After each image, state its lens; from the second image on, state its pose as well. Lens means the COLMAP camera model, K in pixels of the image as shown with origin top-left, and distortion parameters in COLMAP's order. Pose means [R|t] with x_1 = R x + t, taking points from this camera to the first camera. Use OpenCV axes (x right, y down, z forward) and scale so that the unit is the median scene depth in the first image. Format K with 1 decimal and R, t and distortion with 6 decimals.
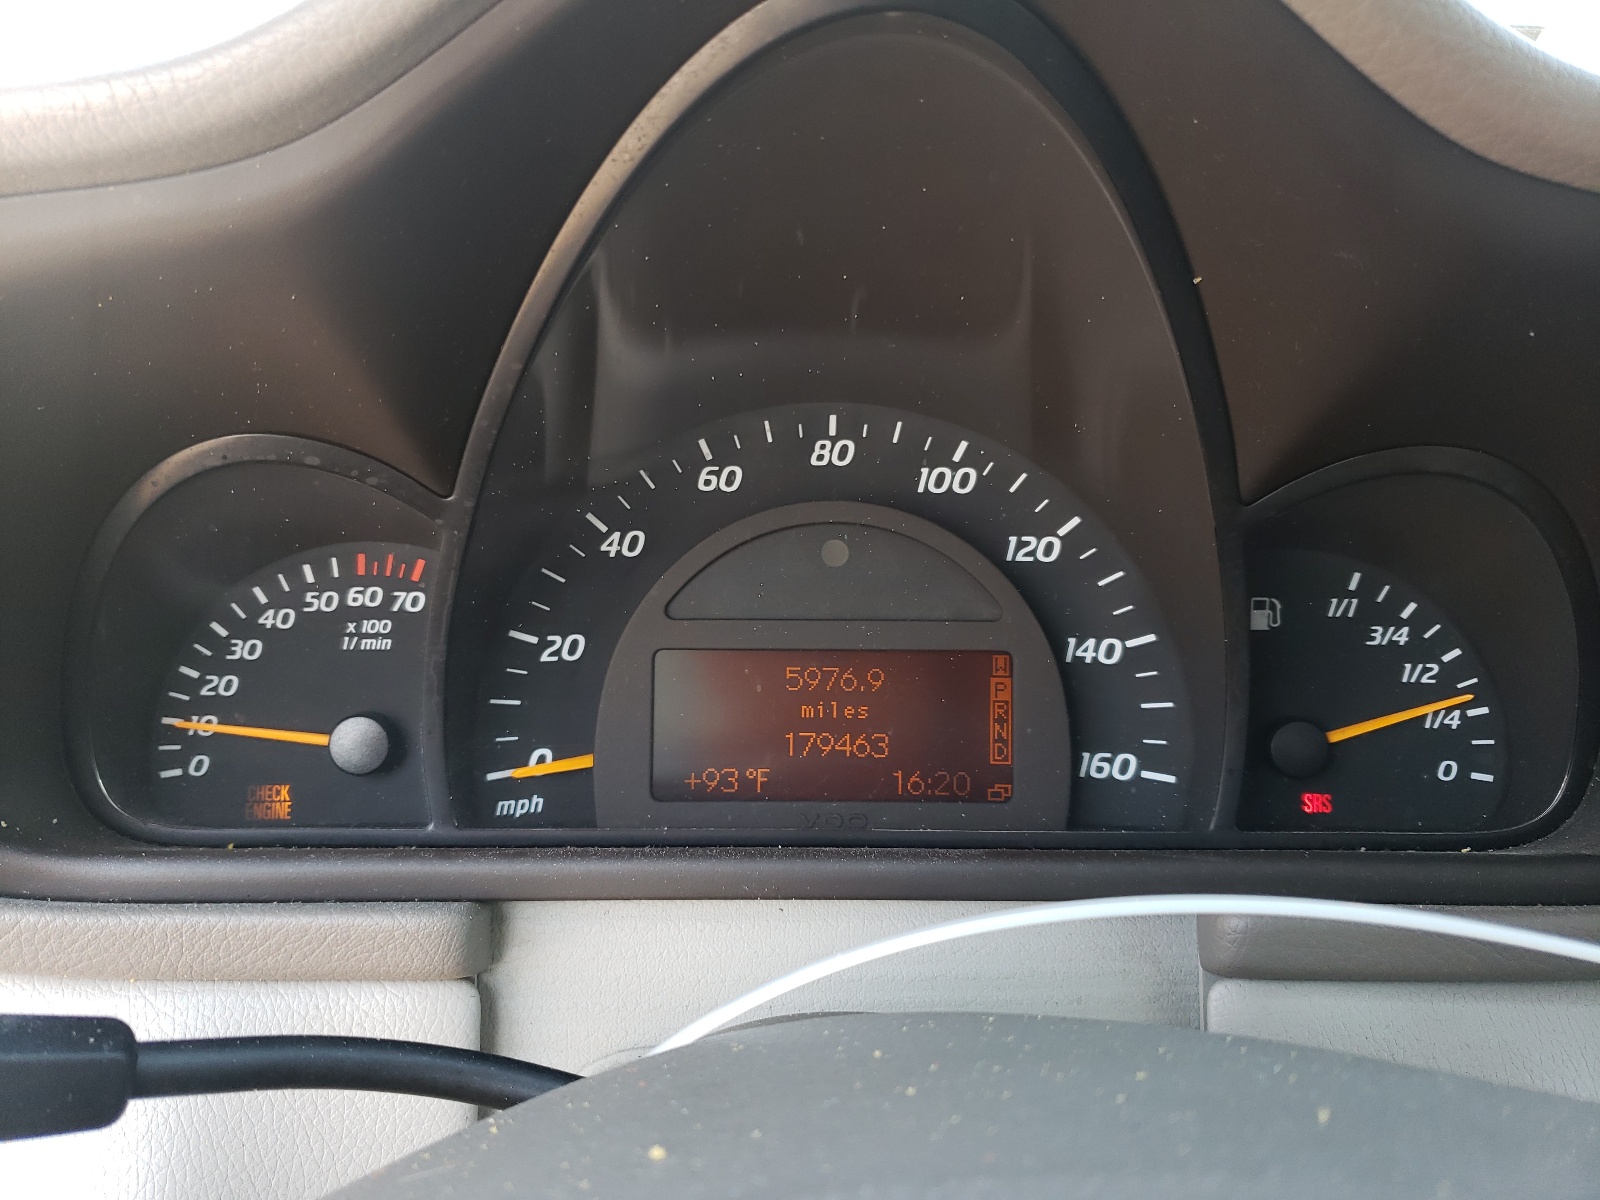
lens RADIAL K [[1213.2, 0, 799.7], [0, 1213.2, 598.7], [0, 0, 1]] dist [-0.007921, -0.006233]
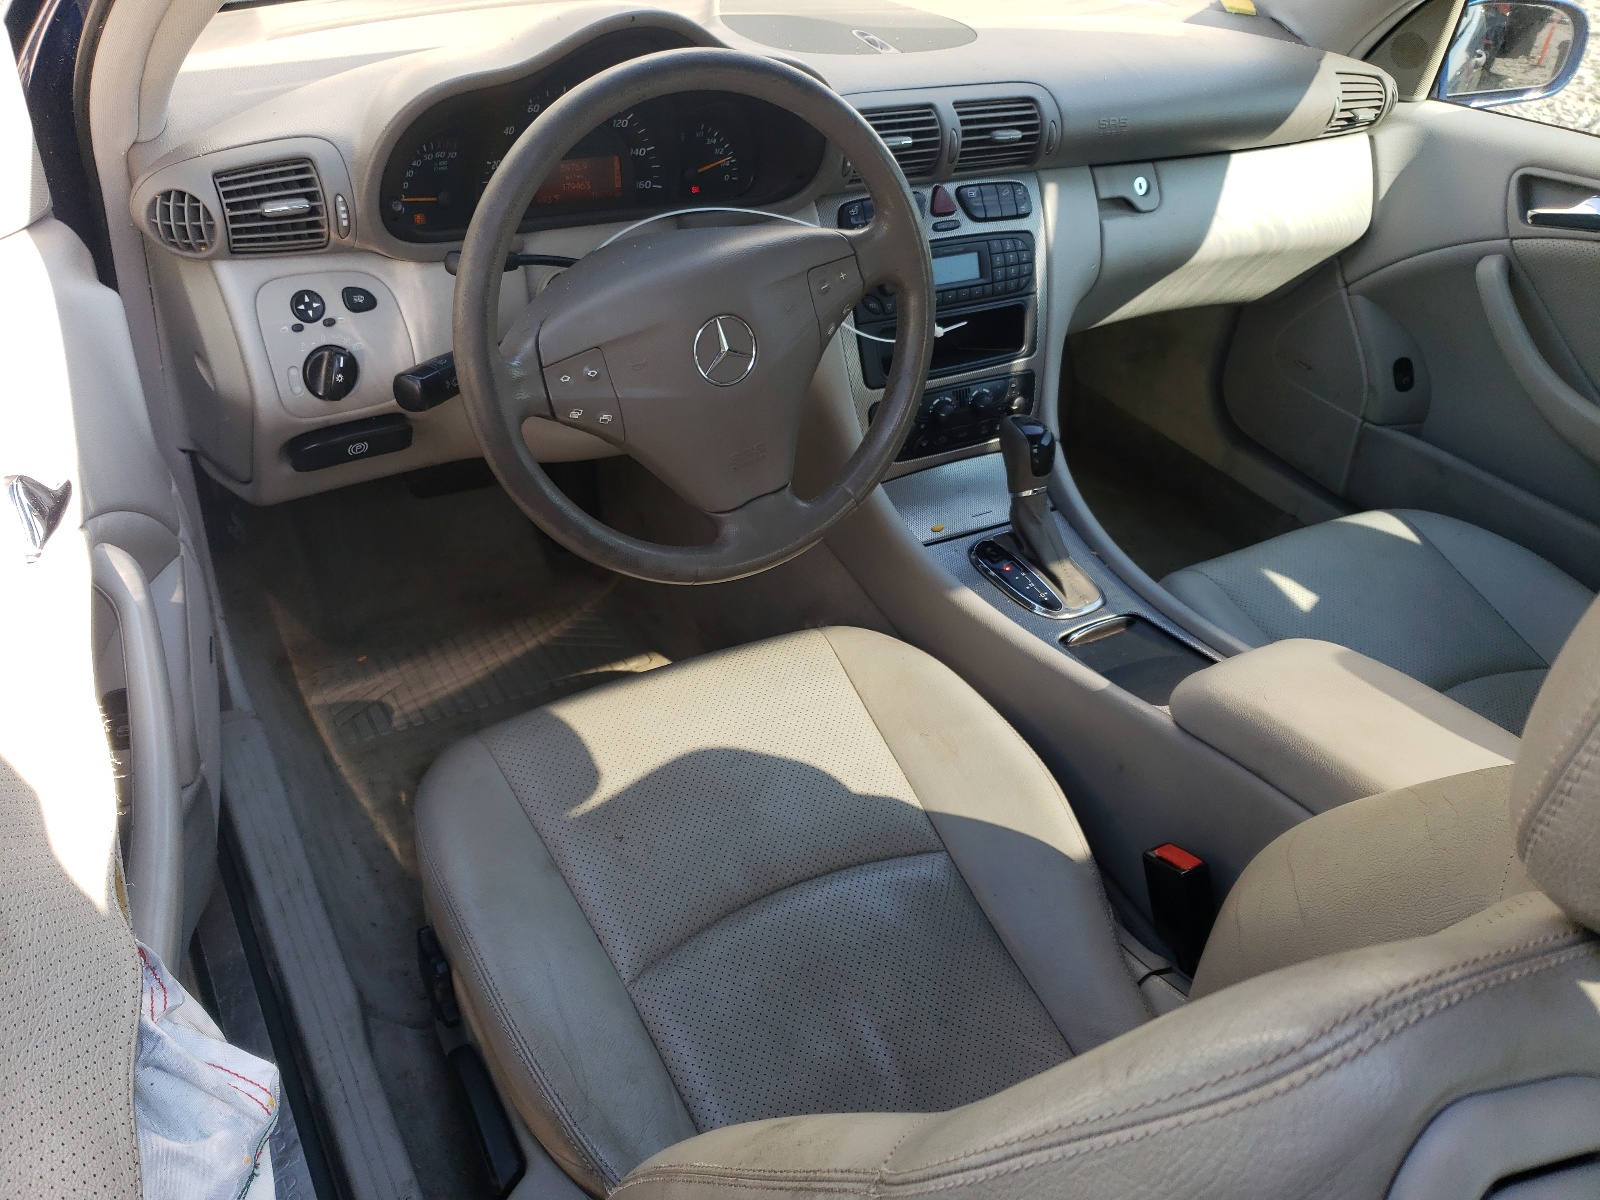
lens RADIAL K [[1213.2, 0, 798.2], [0, 1213.2, 598.9], [0, 0, 1]] dist [-0.007921, -0.006233]
pose [[0.871526, -0.241266, 0.426889, -1.233223], [0.015823, 0.883964, 0.467288, -0.469933], [-0.490094, -0.400499, 0.774215, -2.626876]]
